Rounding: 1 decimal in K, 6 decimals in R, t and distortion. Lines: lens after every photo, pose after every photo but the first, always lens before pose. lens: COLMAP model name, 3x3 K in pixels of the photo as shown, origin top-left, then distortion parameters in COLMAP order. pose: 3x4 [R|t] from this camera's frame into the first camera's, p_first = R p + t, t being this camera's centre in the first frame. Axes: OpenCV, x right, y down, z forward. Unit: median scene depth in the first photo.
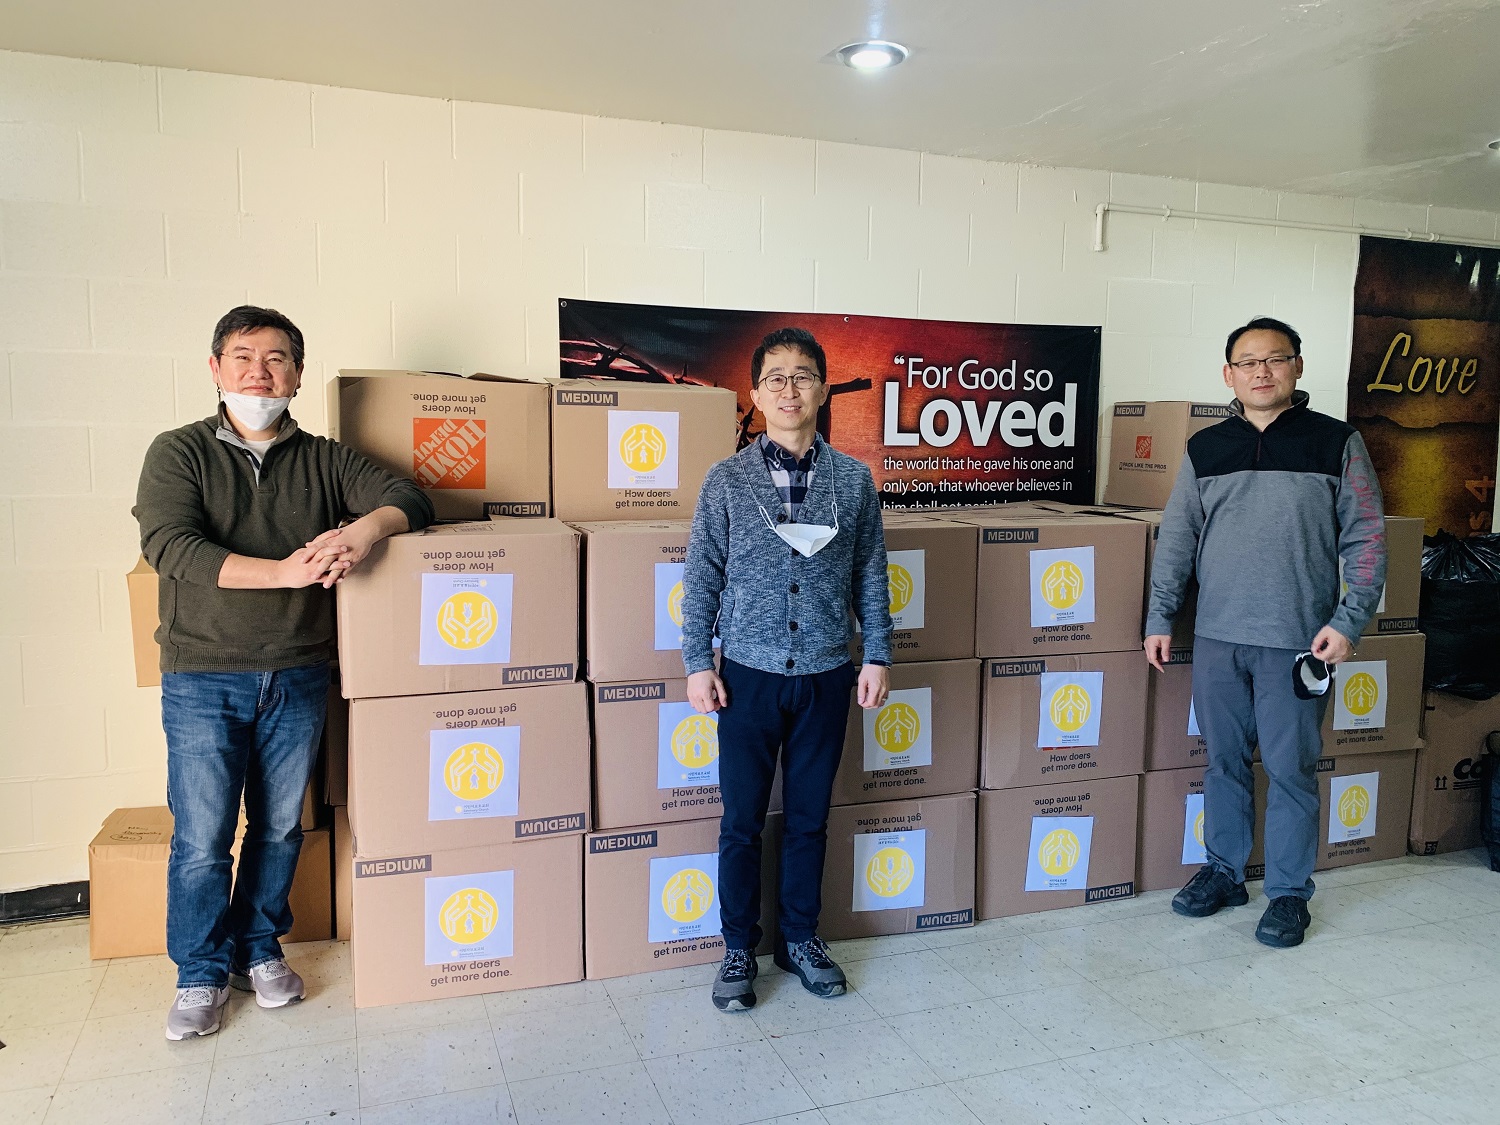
lens RADIAL K [[1127.4, 0, 750.0], [0, 1127.4, 562.5], [0, 0, 1]] dist [0.040612, -0.042363]
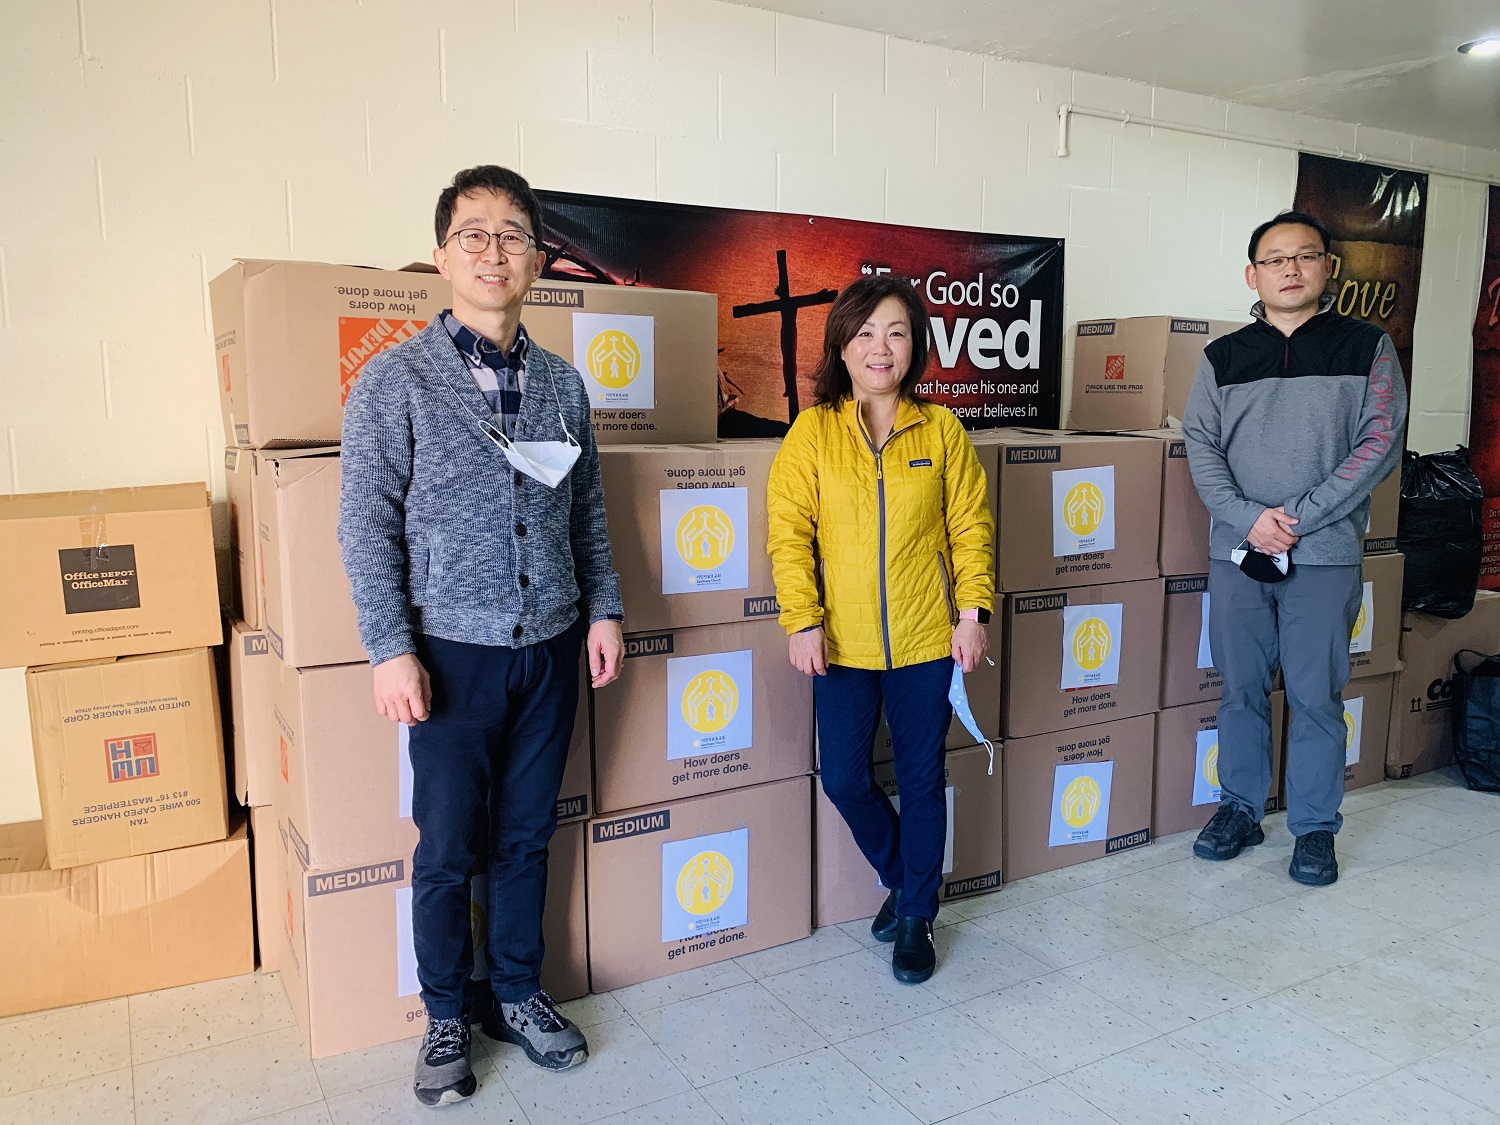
lens RADIAL K [[1127.4, 0, 750.0], [0, 1127.4, 562.5], [0, 0, 1]] dist [0.040612, -0.042363]
pose [[0.986146, -0.035018, 0.162142, -0.131606], [0.030268, 0.999040, 0.031679, 0.025226], [-0.163095, -0.026332, 0.986259, 0.144981]]
